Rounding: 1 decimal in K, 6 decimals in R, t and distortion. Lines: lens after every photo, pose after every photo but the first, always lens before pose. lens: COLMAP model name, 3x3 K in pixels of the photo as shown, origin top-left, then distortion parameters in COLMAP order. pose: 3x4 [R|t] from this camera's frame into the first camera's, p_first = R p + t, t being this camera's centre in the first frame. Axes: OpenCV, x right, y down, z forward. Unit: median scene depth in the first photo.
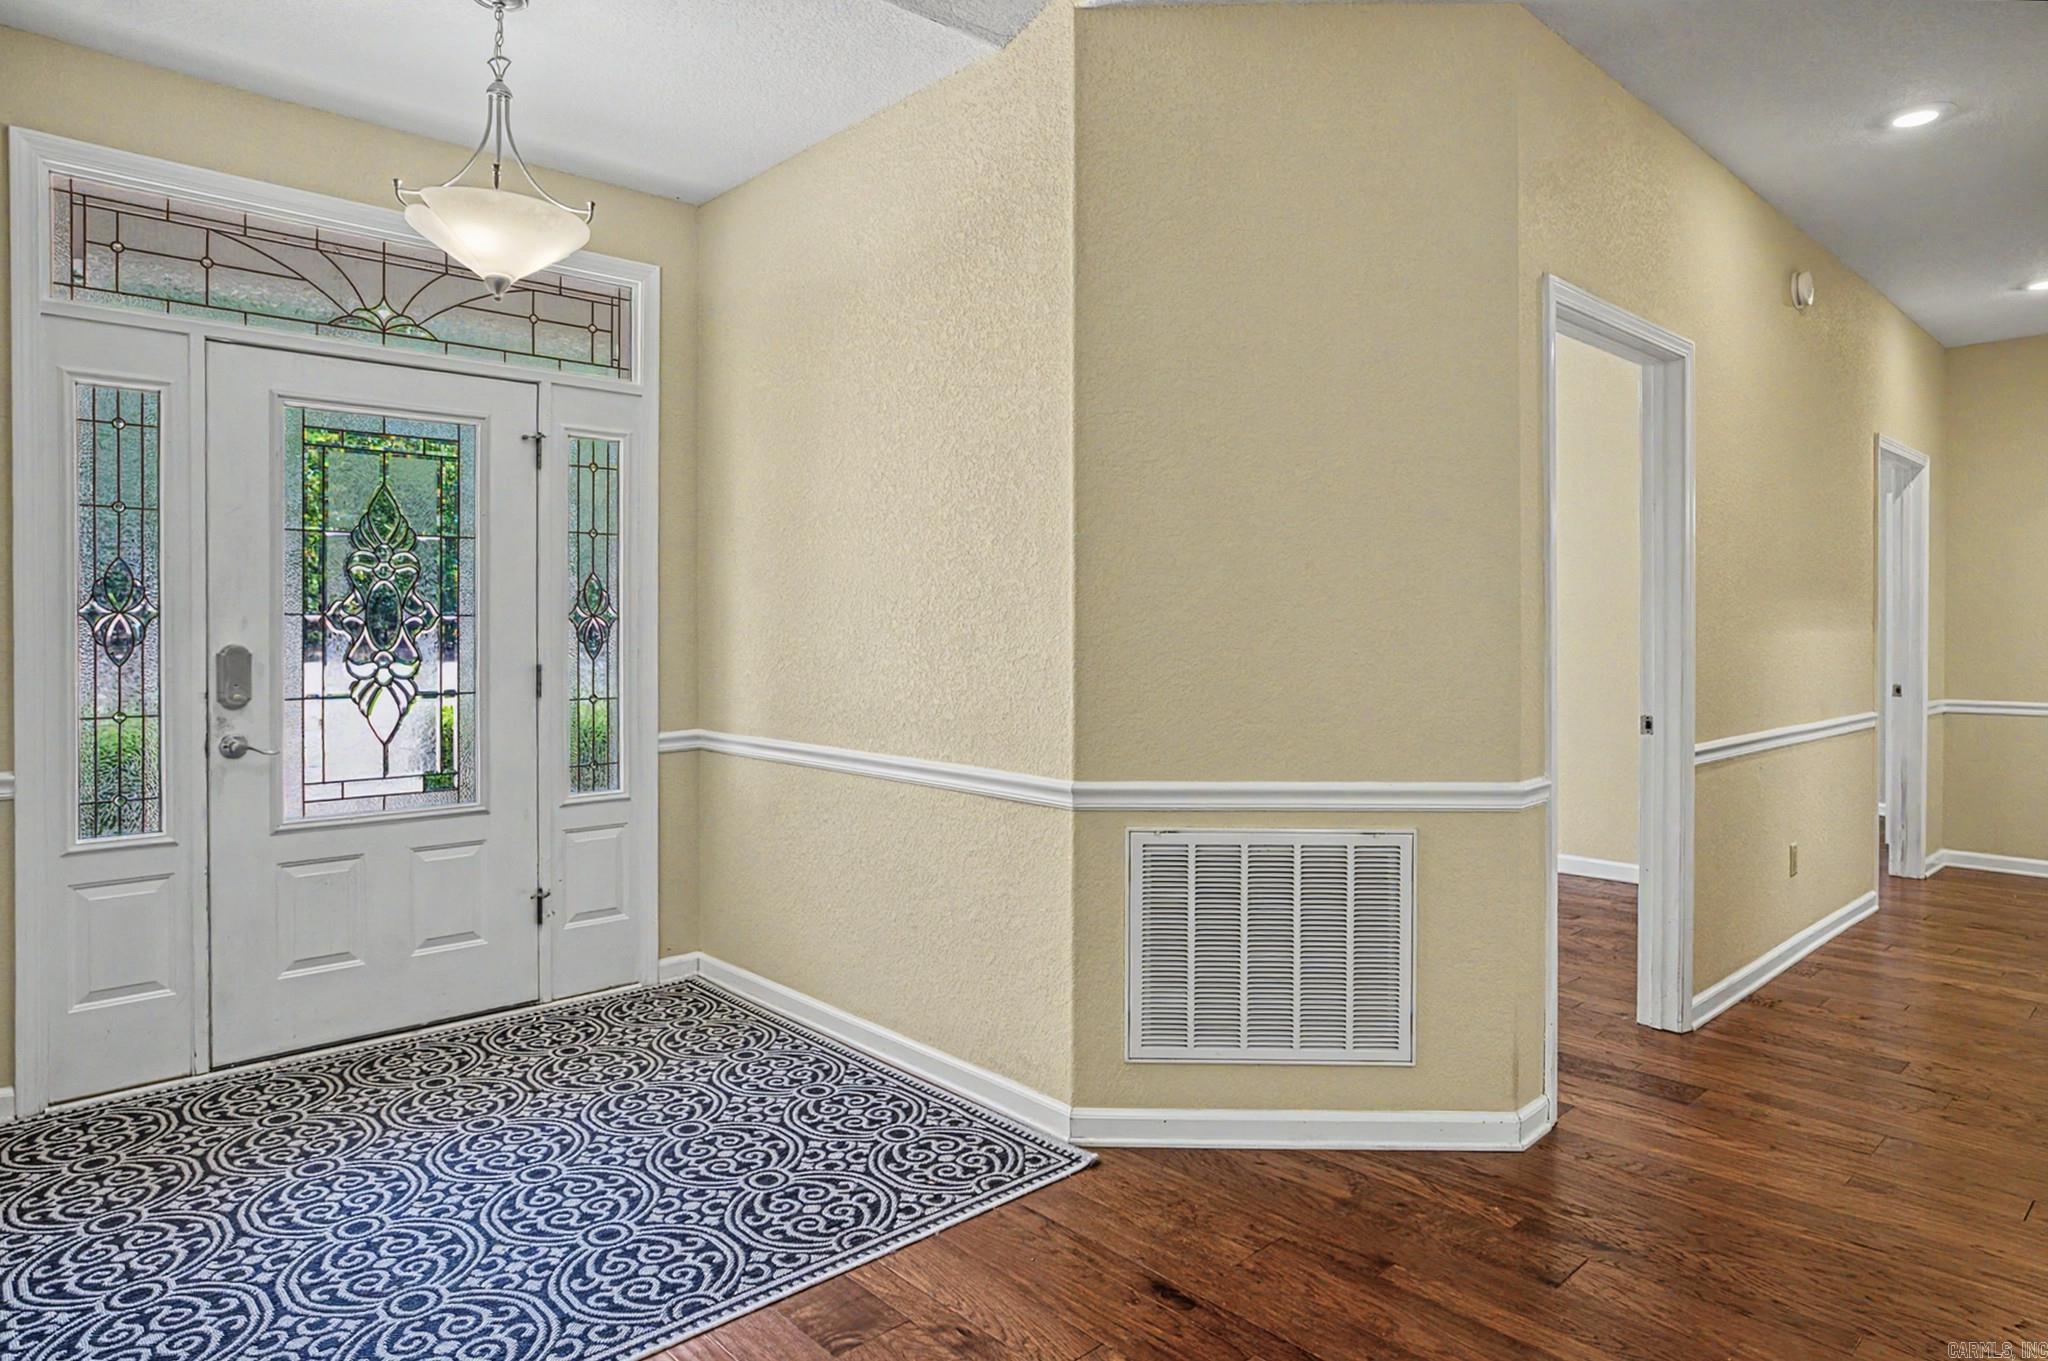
lens RADIAL K [[1215.3, 0, 1031.5], [0, 1215.3, 635.2], [0, 0, 1]] dist [-0.036849, 0.023868]
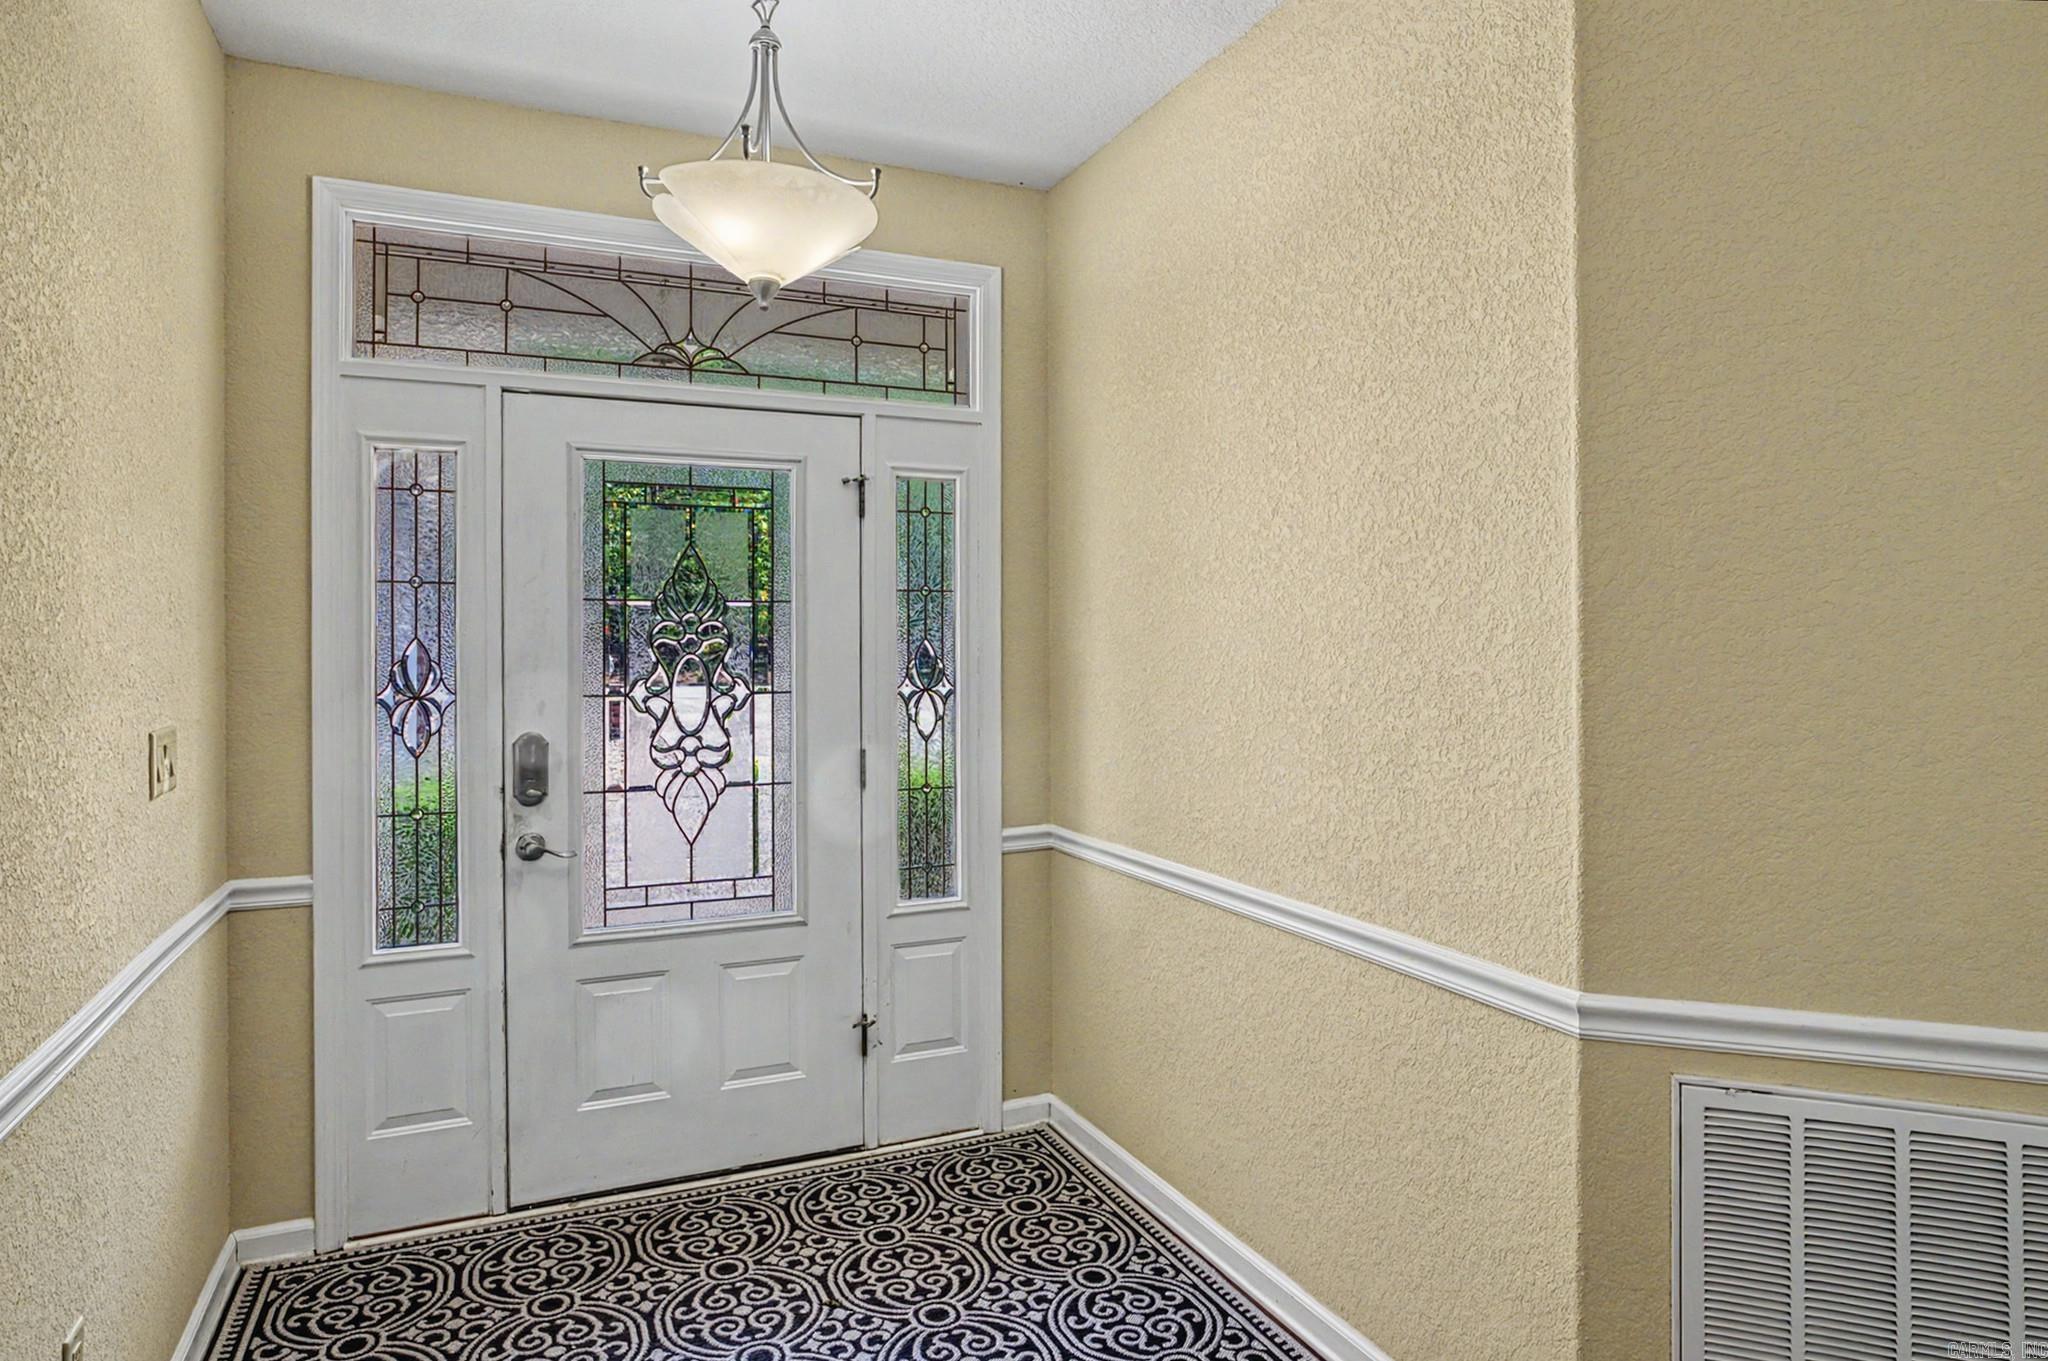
lens RADIAL K [[1215.3, 0, 1027.2], [0, 1215.3, 643.4], [0, 0, 1]] dist [-0.036849, 0.023868]
pose [[0.947257, -0.005815, -0.320422, -0.031325], [0.003147, 0.999956, -0.008844, -0.049006], [0.320460, 0.007369, 0.947233, 0.274129]]
